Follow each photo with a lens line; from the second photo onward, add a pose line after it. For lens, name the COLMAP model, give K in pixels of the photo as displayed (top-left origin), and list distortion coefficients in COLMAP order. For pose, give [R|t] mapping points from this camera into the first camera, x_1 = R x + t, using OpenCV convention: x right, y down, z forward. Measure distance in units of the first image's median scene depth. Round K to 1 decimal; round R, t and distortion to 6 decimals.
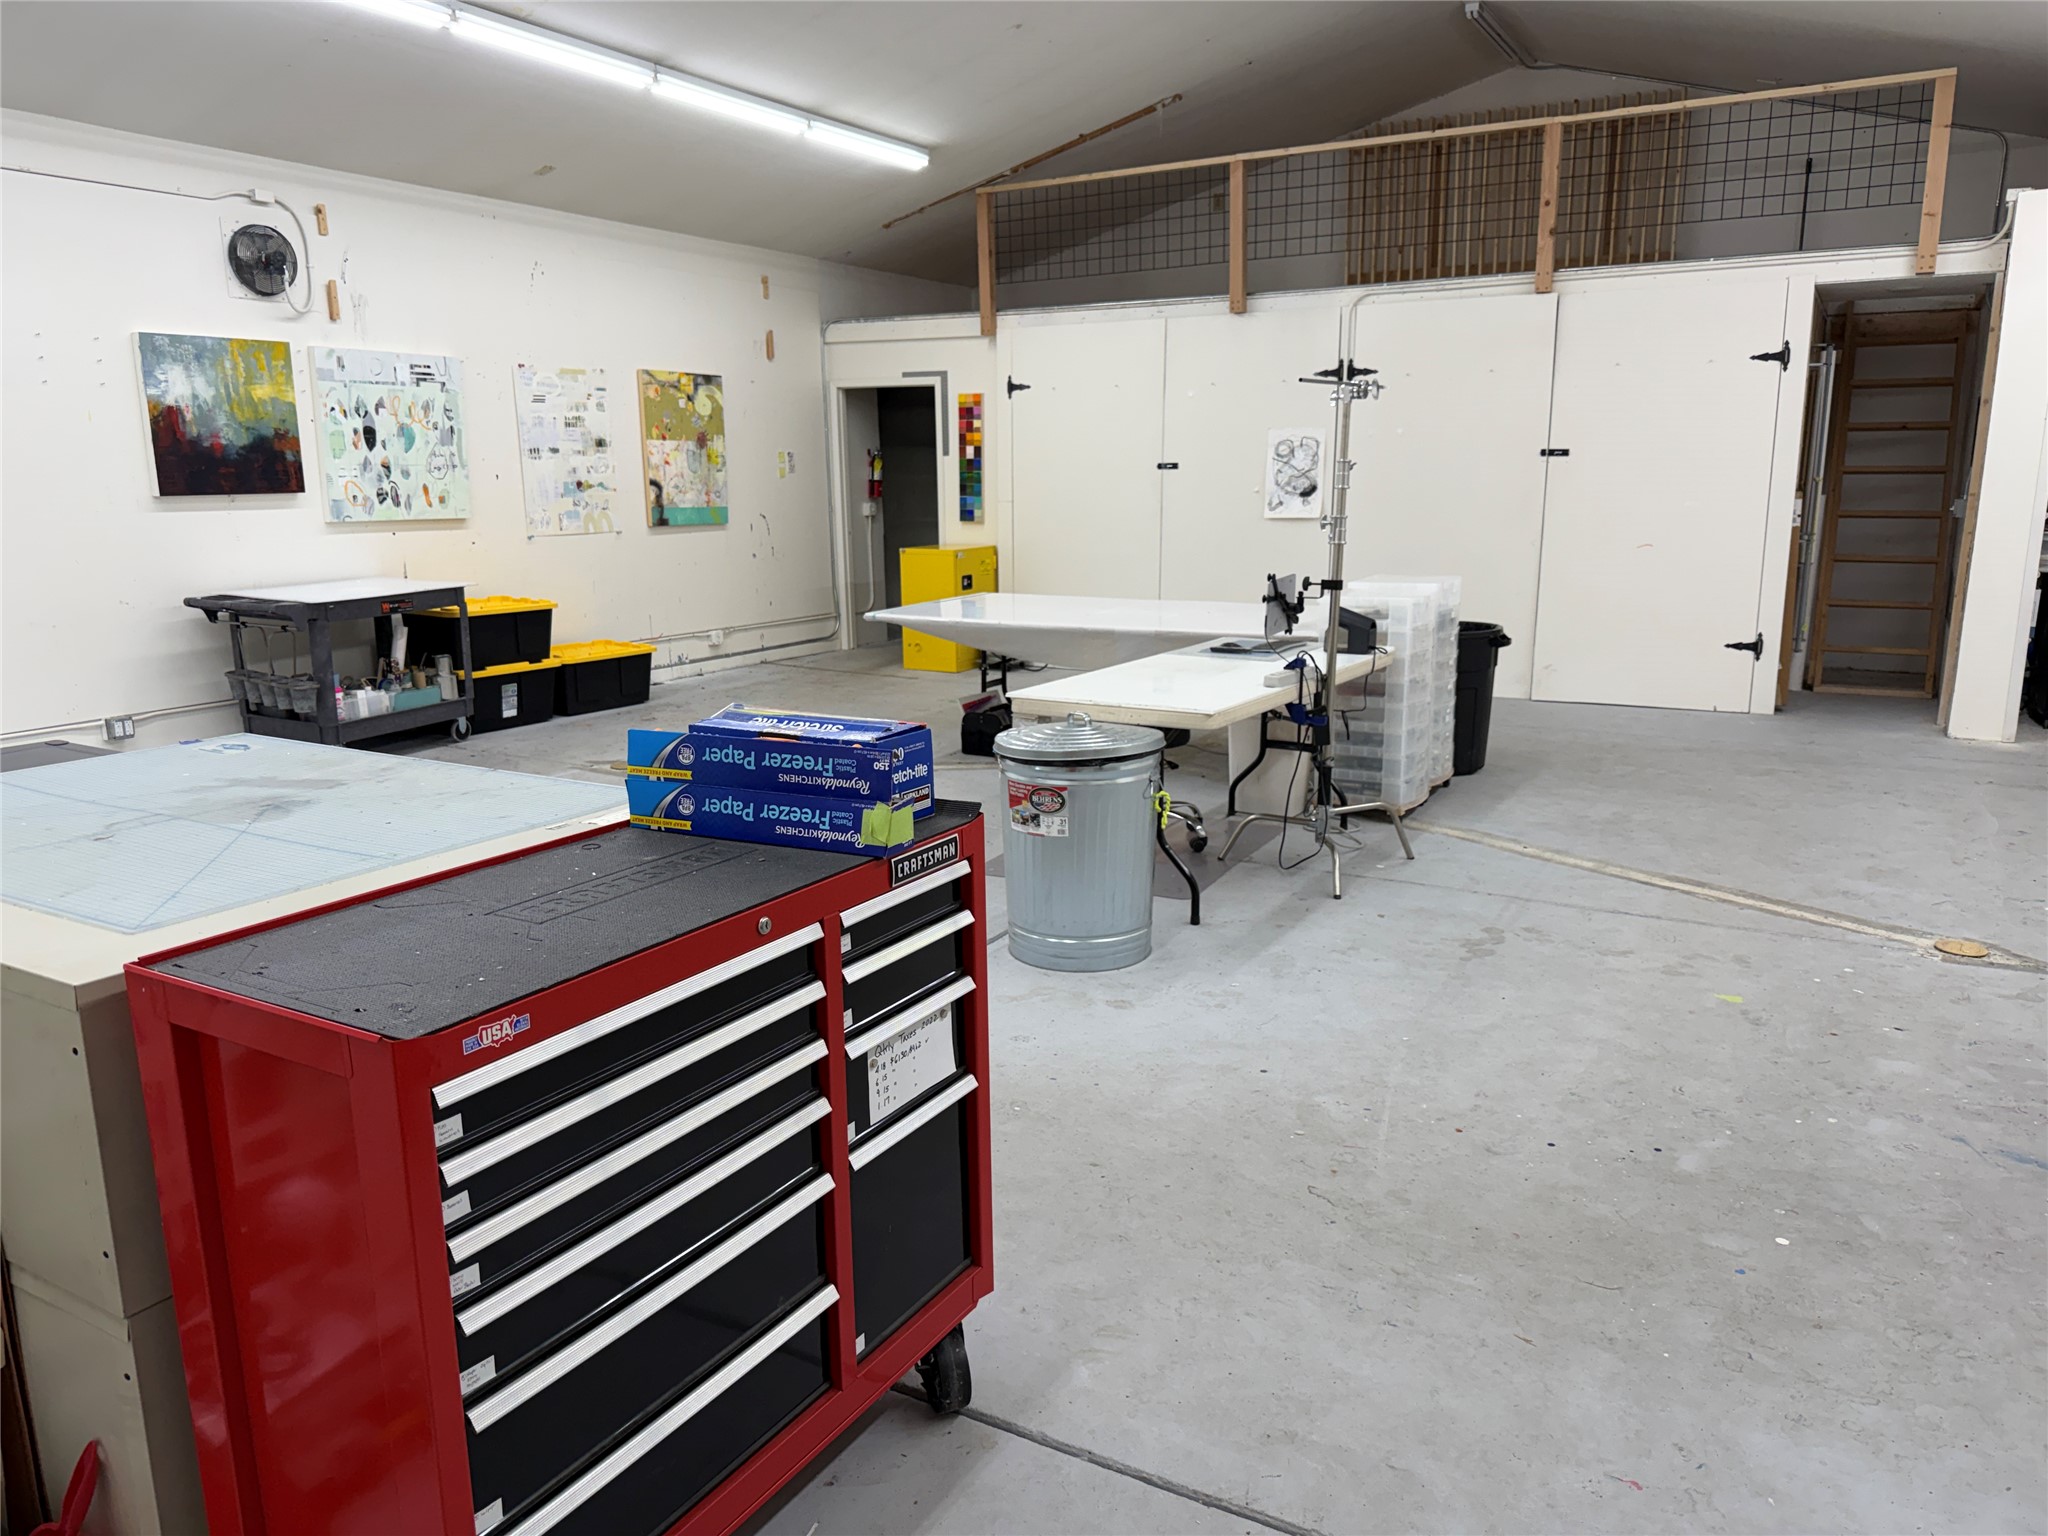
lens RADIAL K [[1451.1, 0, 972.5], [0, 1451.1, 773.0], [0, 0, 1]] dist [-0.025519, 0.001168]
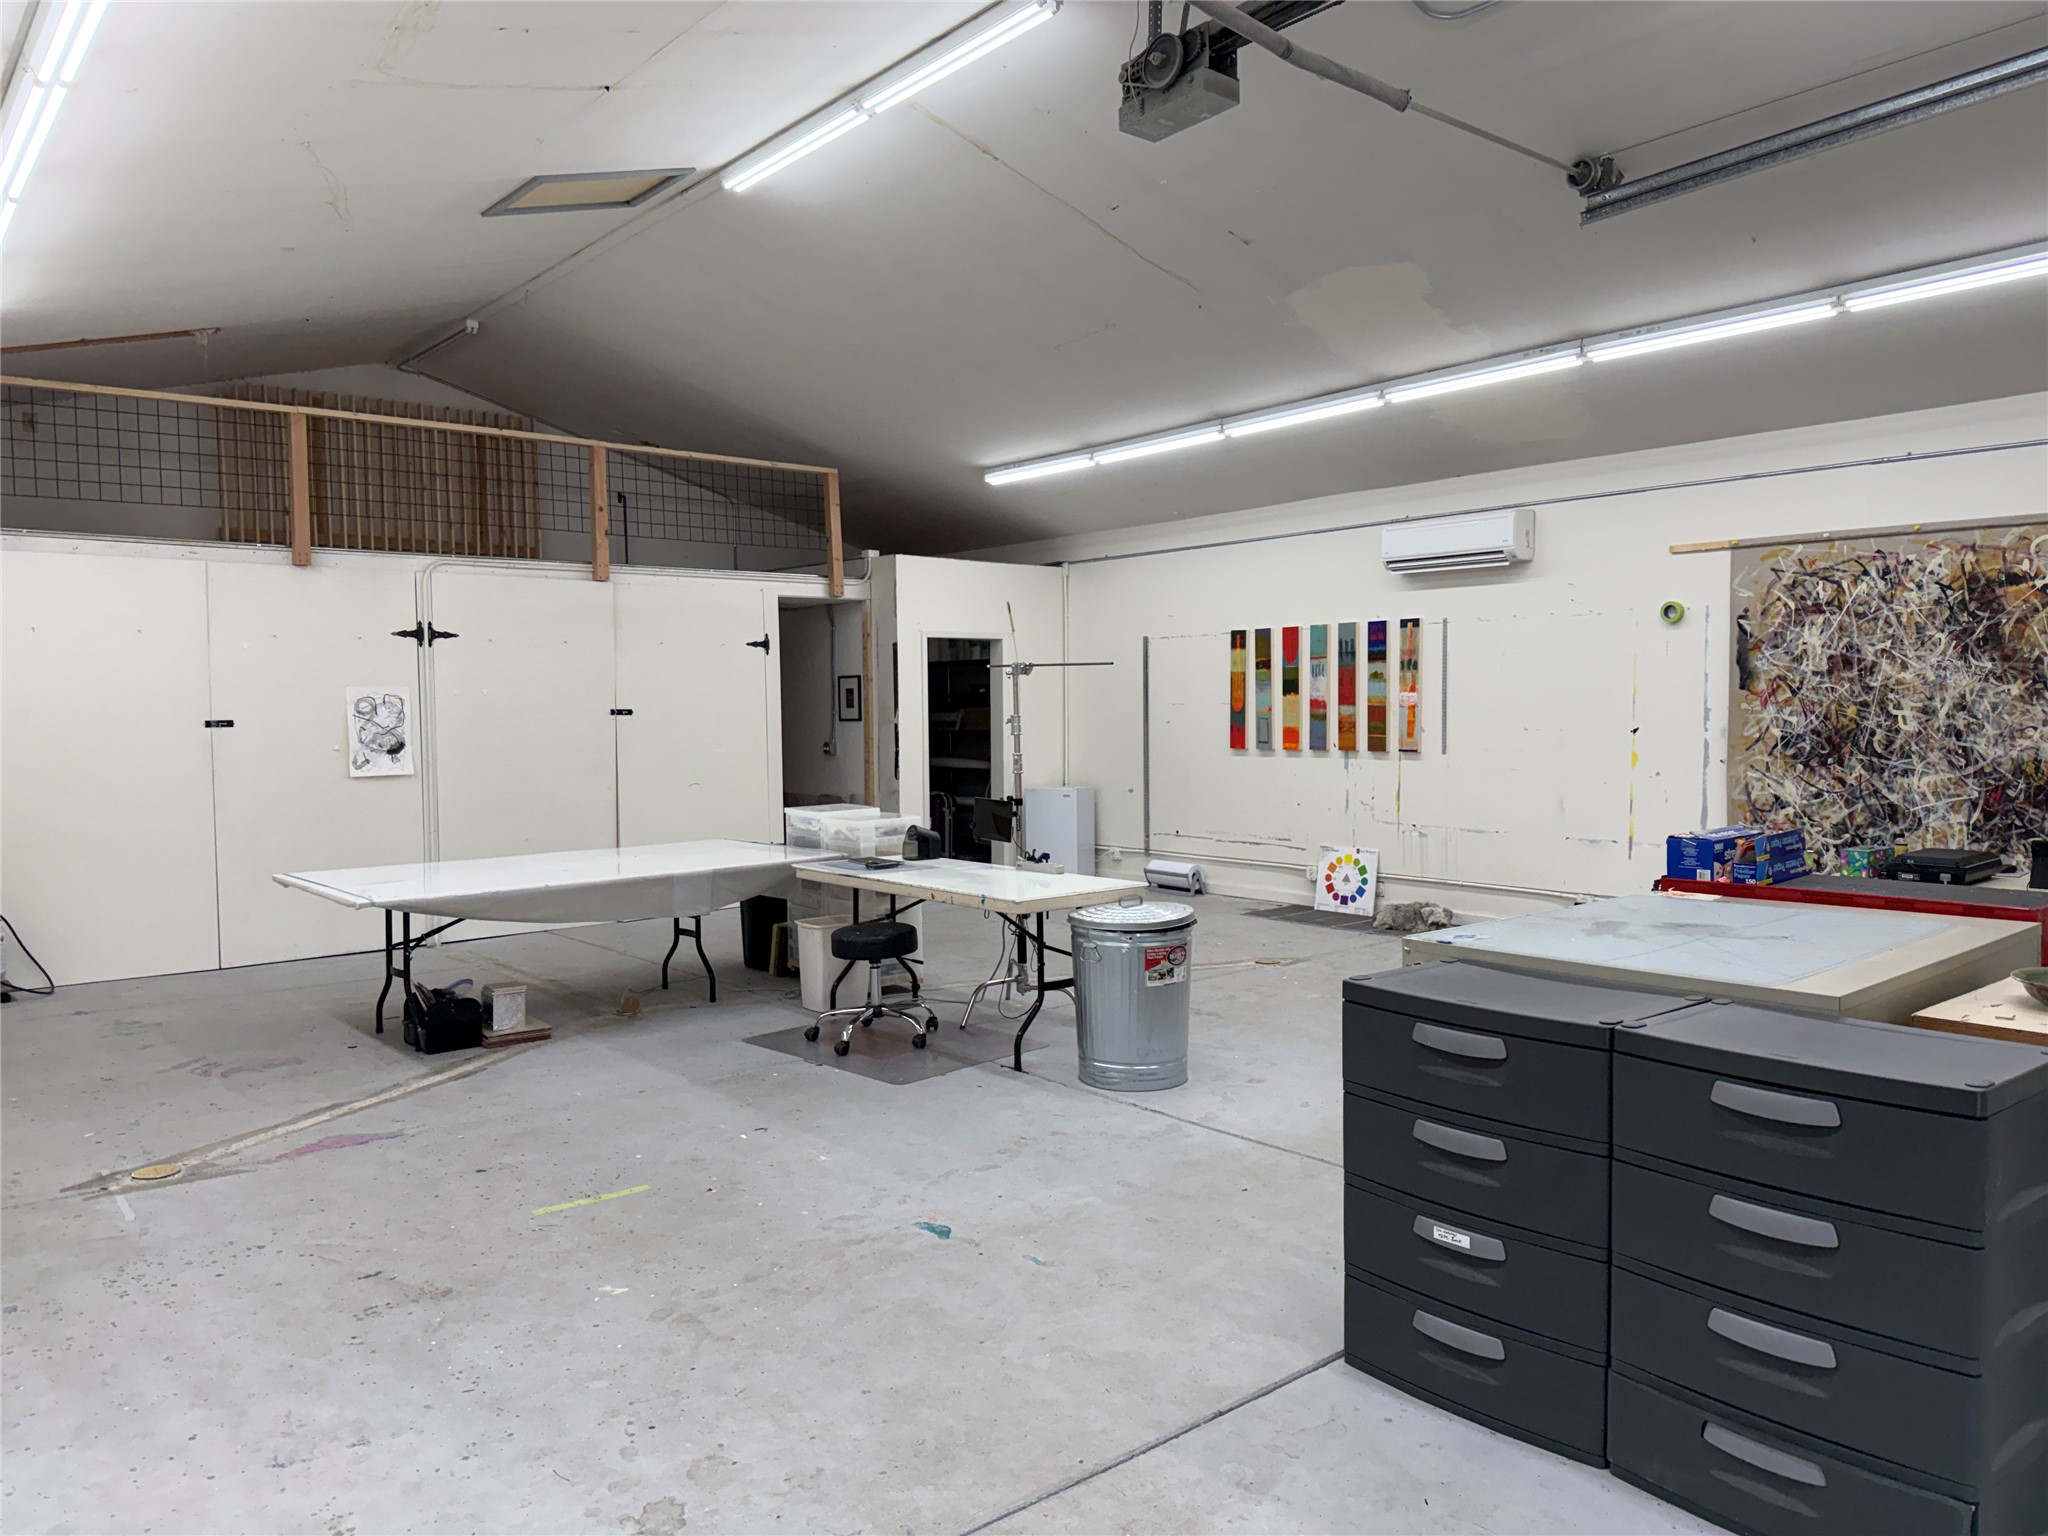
lens RADIAL K [[1451.1, 0, 972.5], [0, 1451.1, 773.0], [0, 0, 1]] dist [-0.025519, 0.001168]
pose [[0.328120, -0.027677, 0.944230, -0.596472], [0.199937, 0.978960, -0.040783, -0.060861], [-0.923235, 0.202169, 0.326750, 0.326624]]
